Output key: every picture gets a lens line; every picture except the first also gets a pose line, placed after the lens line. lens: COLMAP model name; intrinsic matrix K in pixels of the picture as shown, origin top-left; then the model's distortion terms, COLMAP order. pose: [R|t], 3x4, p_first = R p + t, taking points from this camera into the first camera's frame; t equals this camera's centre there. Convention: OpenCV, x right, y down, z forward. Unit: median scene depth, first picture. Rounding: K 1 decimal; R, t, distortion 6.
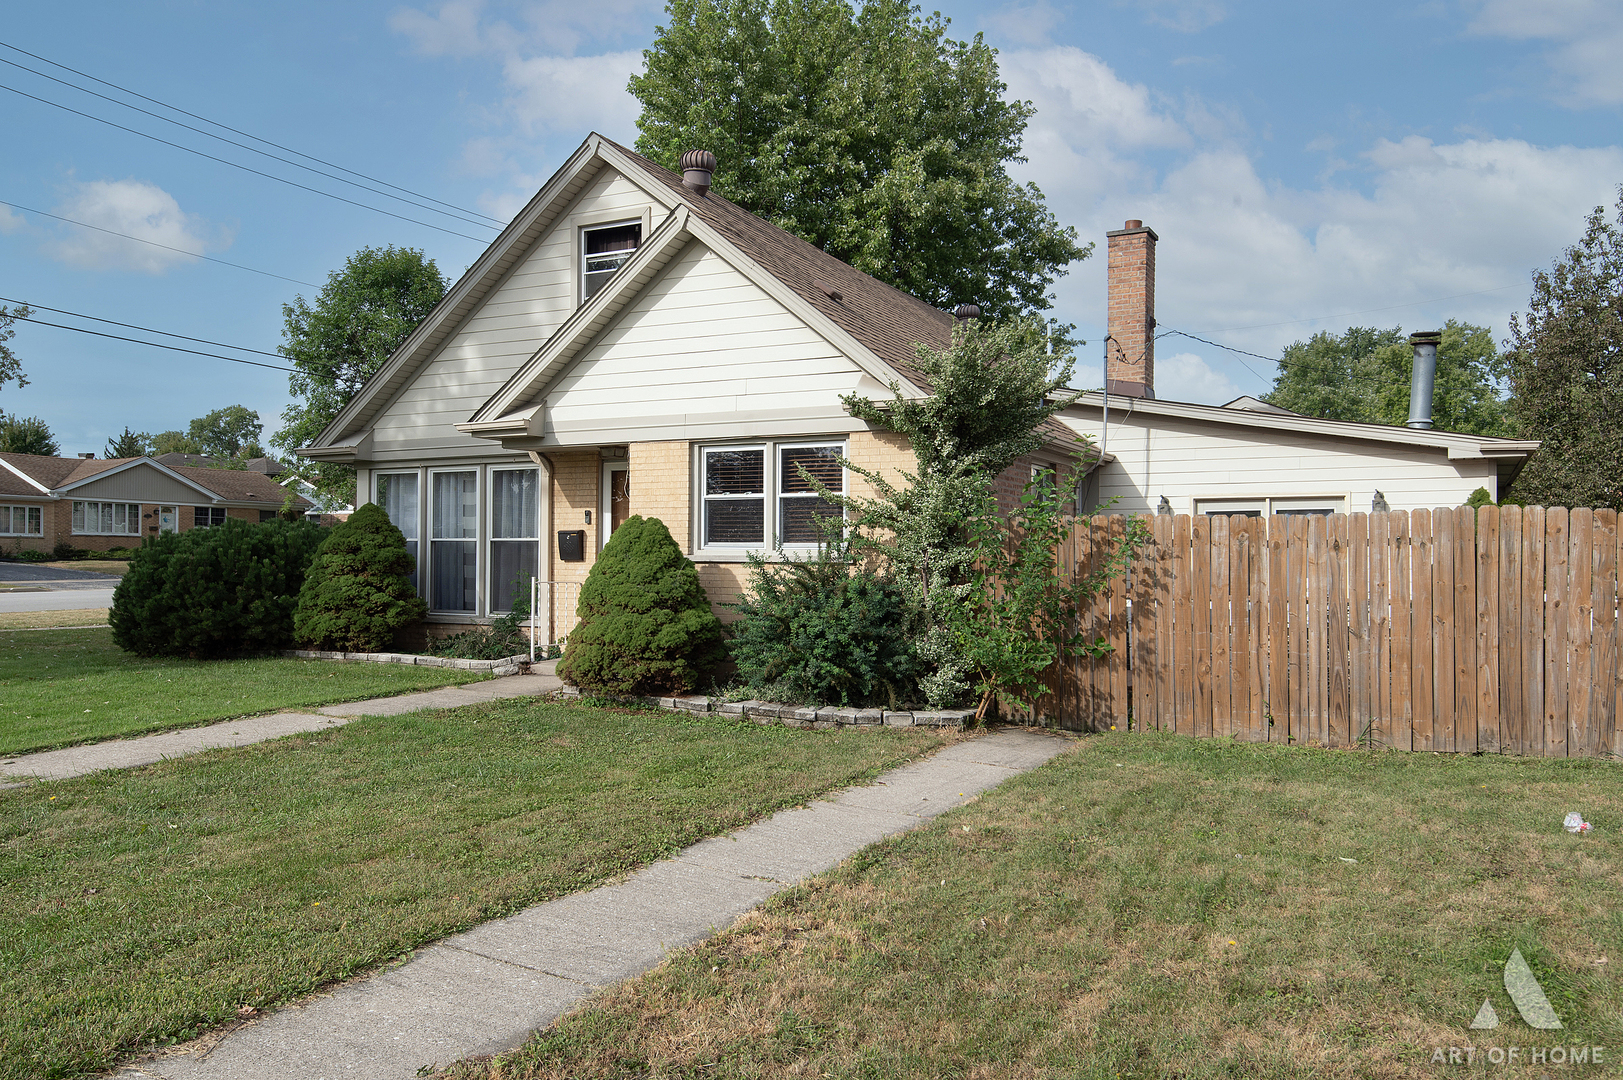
lens RADIAL K [[1239.3, 0, 811.5], [0, 1239.3, 541.9], [0, 0, 1]] dist [0.031566, -0.016359]
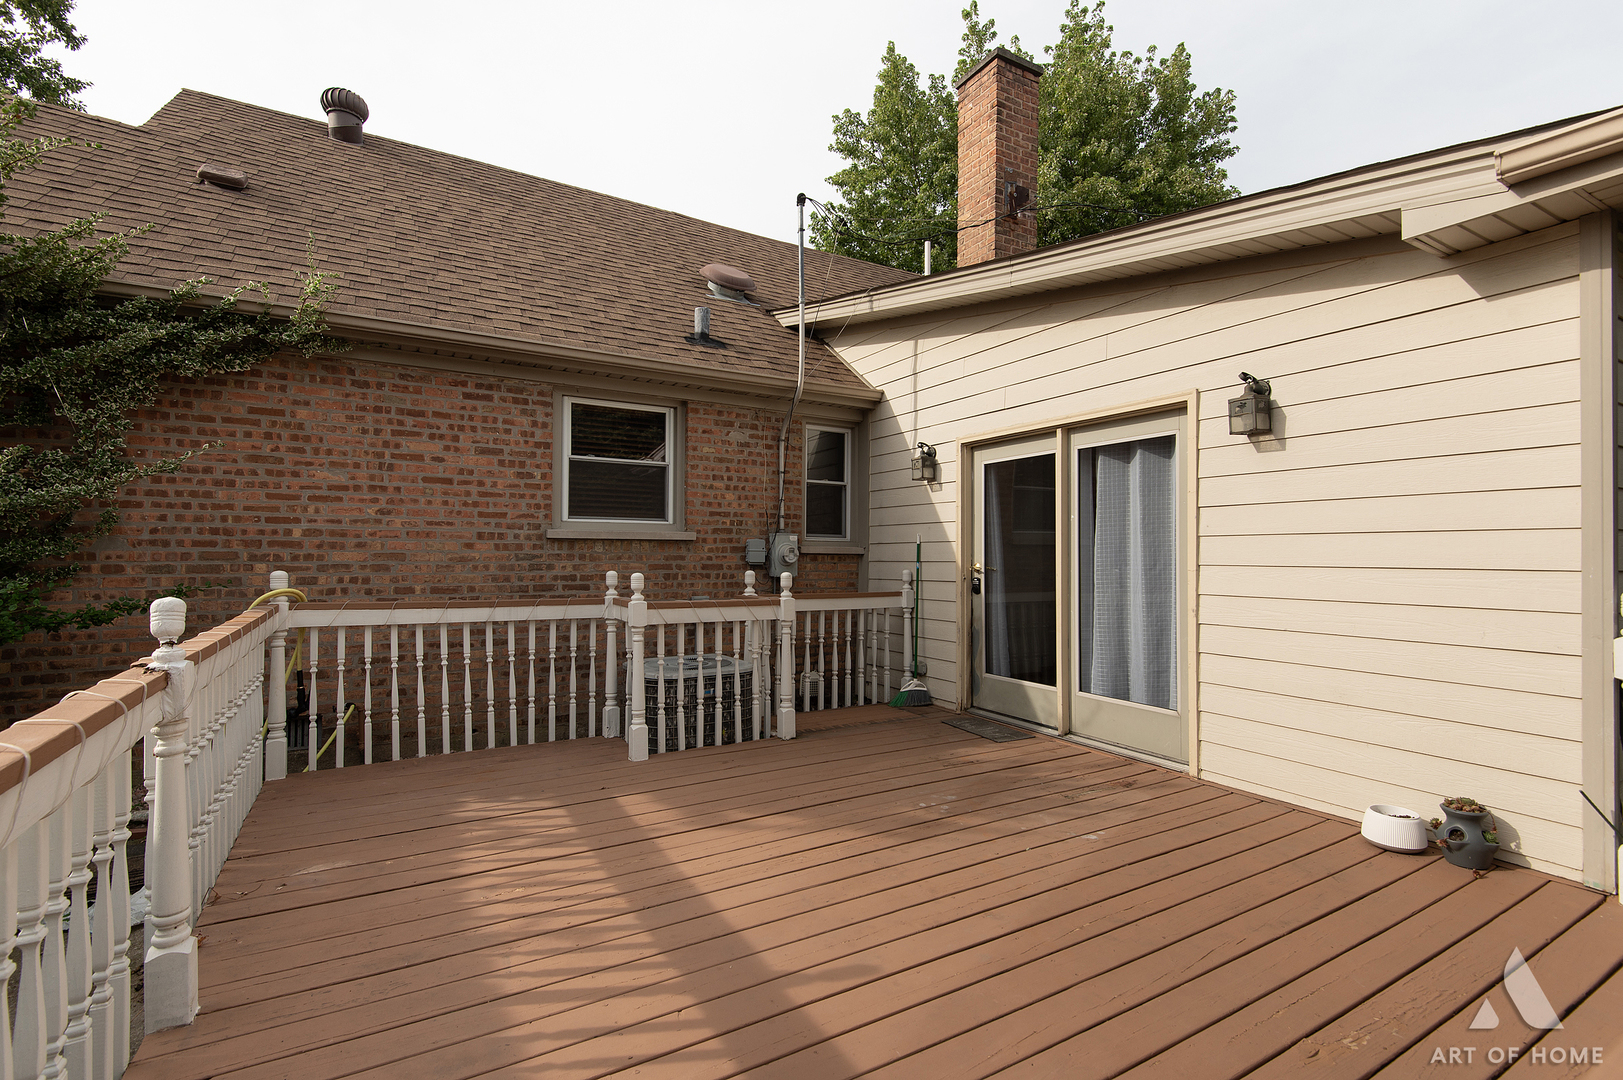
lens RADIAL K [[732.5, 0, 811.6], [0, 732.5, 547.0], [0, 0, 1]] dist [0.005109, -0.000641]
pose [[0.842966, -0.006619, -0.537926, 0.427606], [0.010840, 0.999930, 0.004683, 0.011500], [0.537857, -0.009778, 0.842979, 0.660307]]
